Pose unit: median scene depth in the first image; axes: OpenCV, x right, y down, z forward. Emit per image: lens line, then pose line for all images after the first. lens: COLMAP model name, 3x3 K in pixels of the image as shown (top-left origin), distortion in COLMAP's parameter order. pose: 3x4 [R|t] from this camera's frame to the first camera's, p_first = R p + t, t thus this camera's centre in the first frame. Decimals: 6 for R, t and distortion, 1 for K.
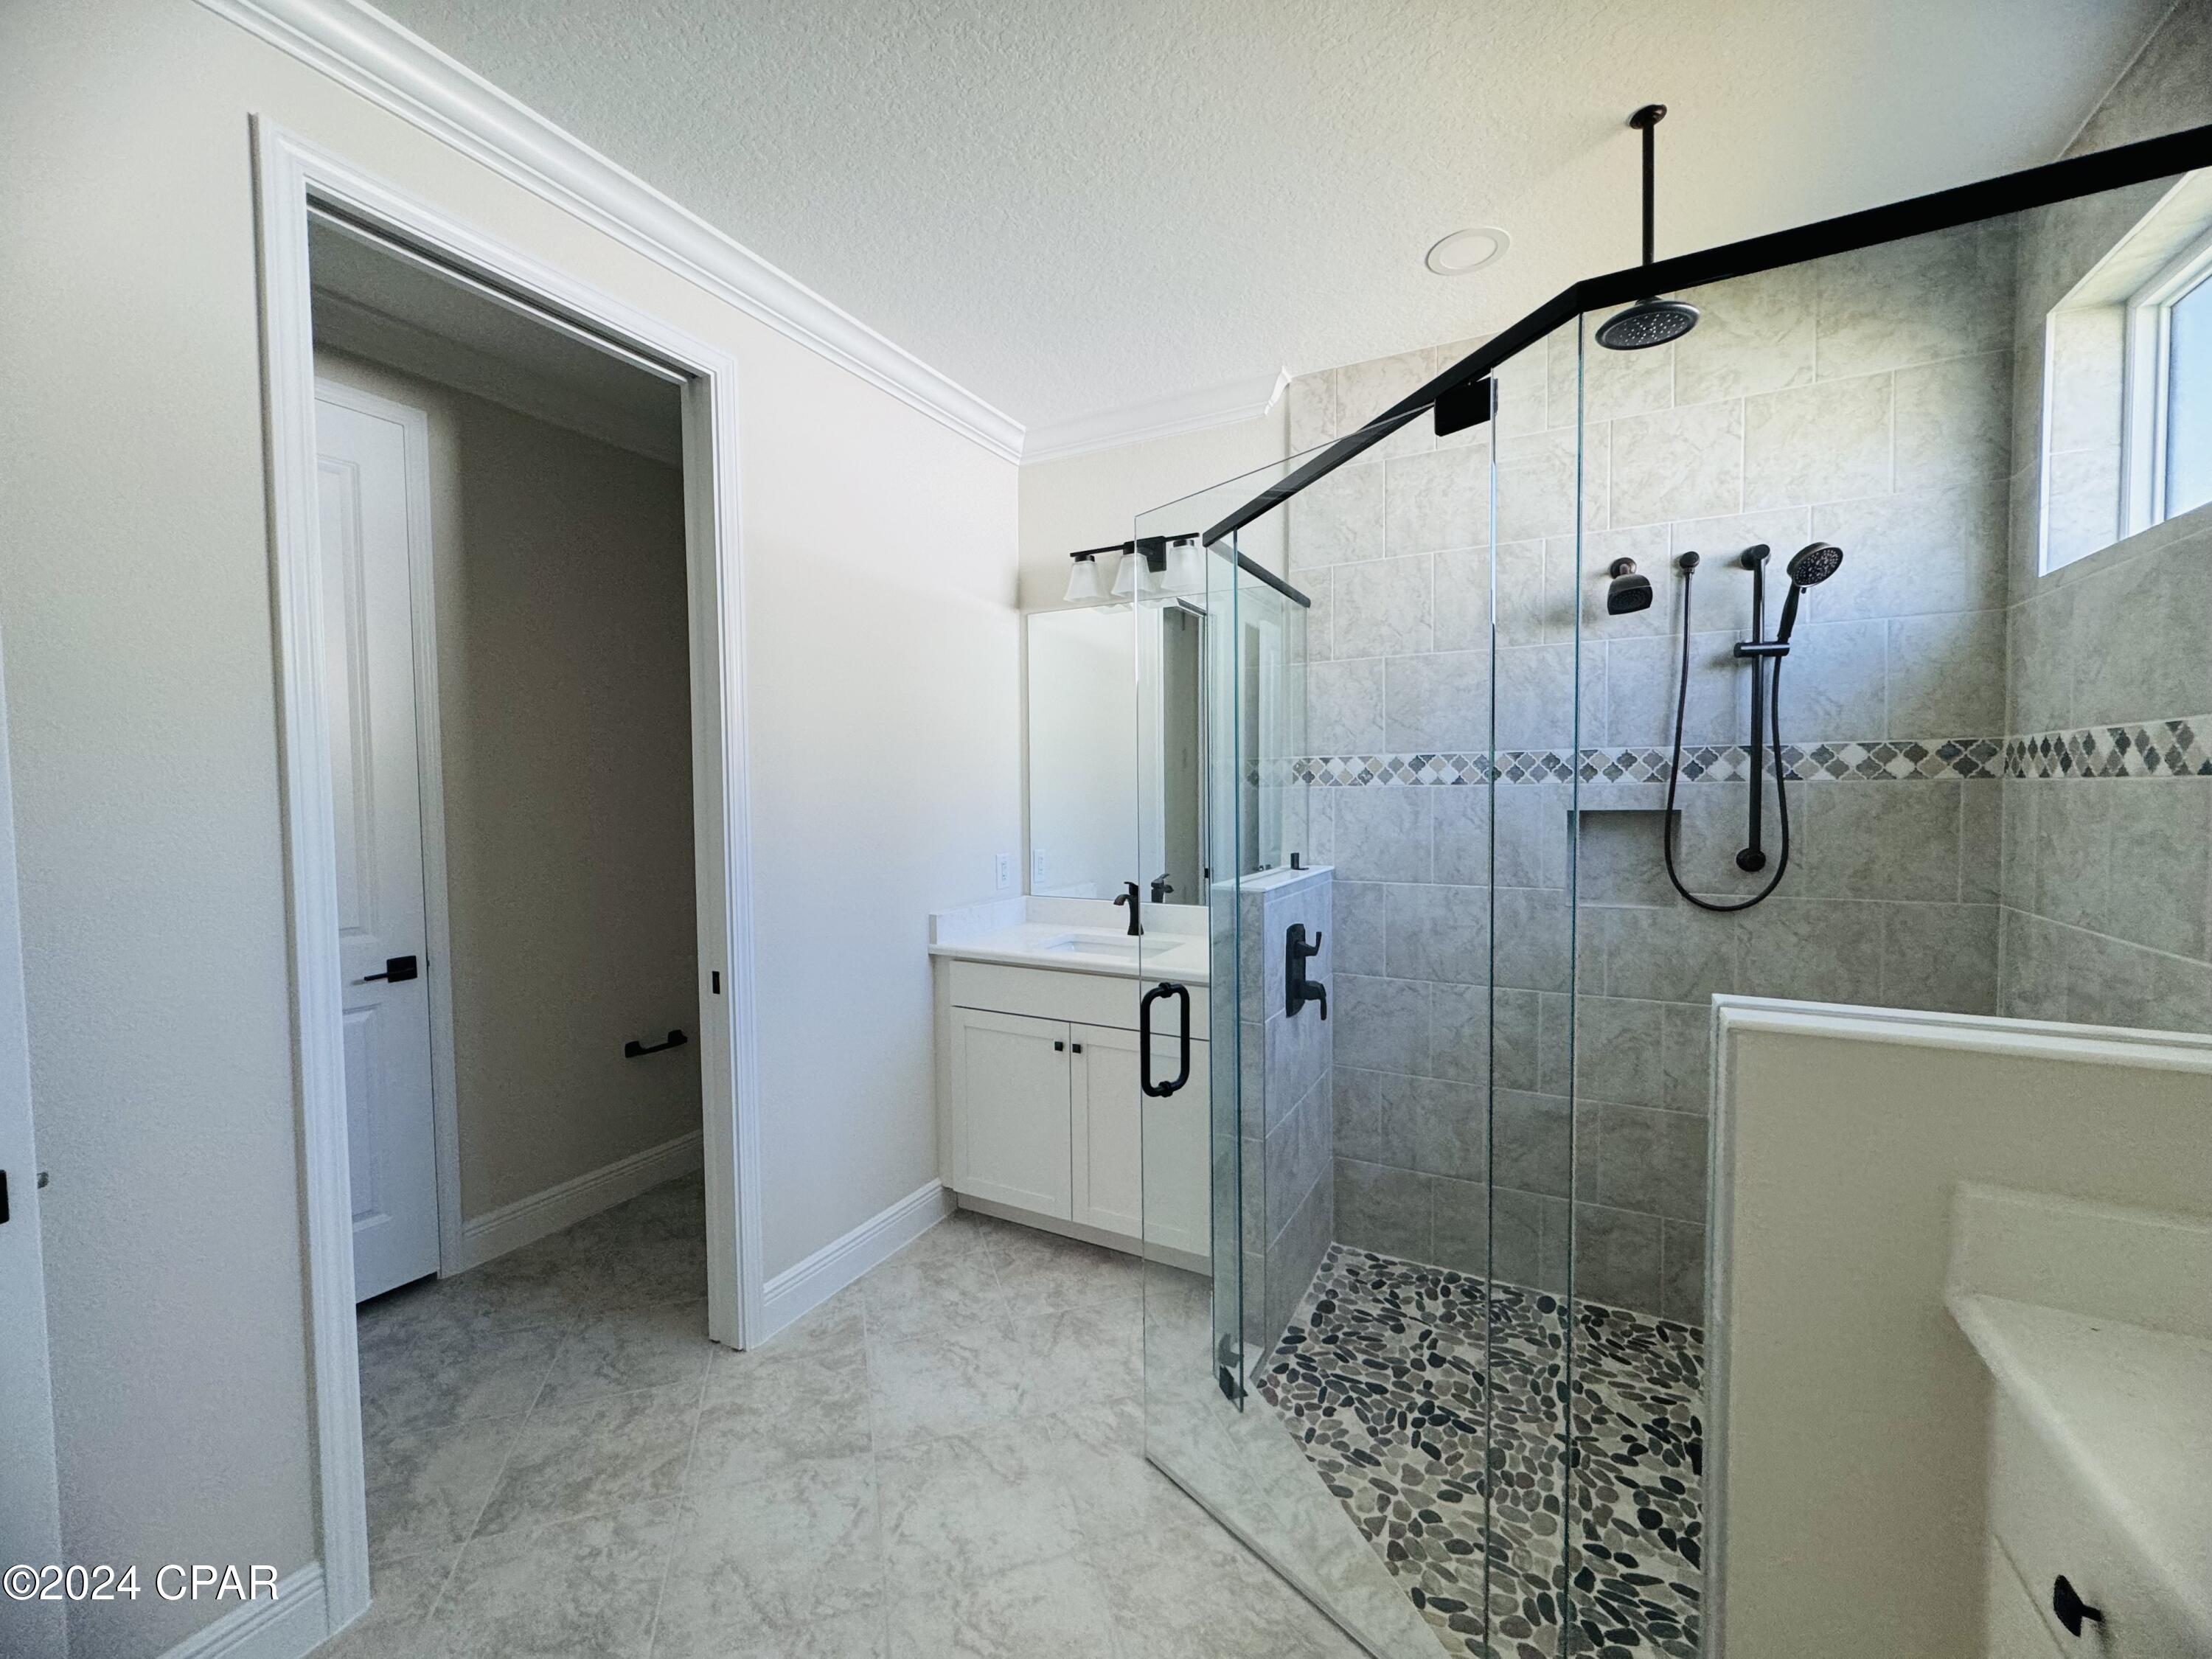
lens RADIAL K [[880.4, 0, 1107.0], [0, 880.4, 826.9], [0, 0, 1]] dist [-0.000841, 0.000247]
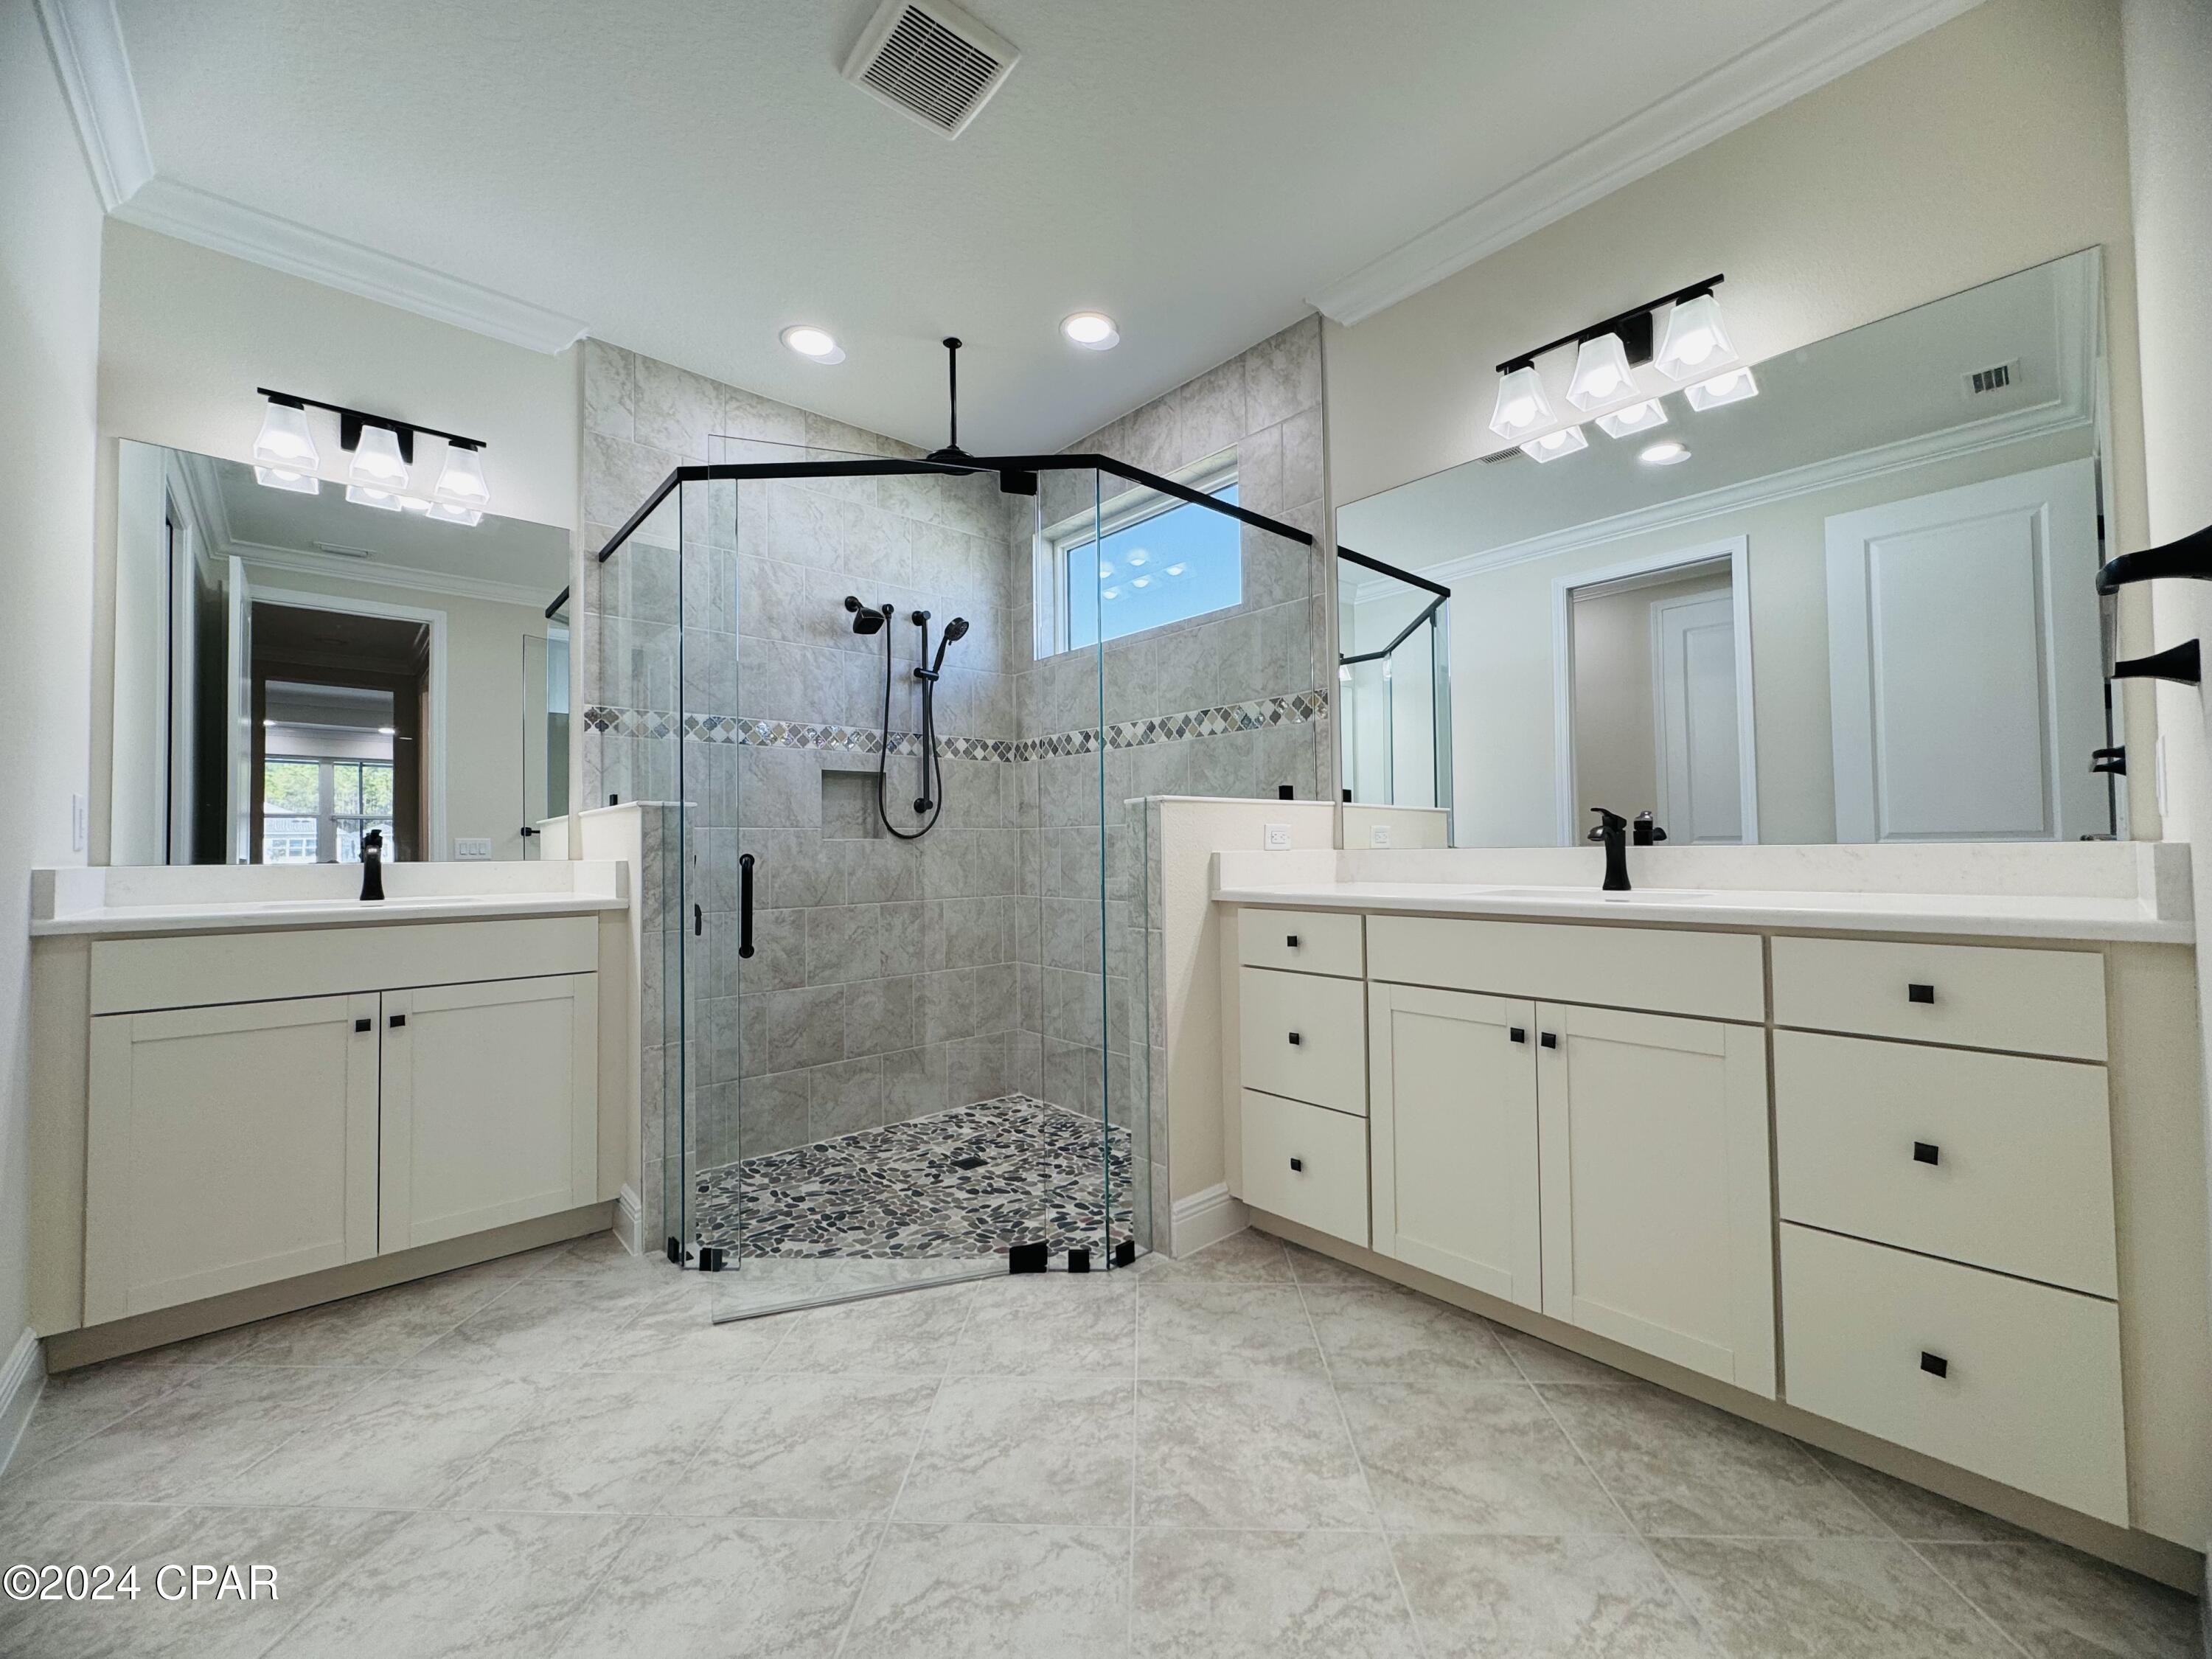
lens RADIAL K [[880.4, 0, 1107.0], [0, 880.4, 826.9], [0, 0, 1]] dist [-0.000841, 0.000247]
pose [[0.344394, 0.028683, 0.938387, -0.662225], [0.049682, 0.997576, -0.048725, 0.175556], [-0.937510, 0.063401, 0.342134, 0.149527]]
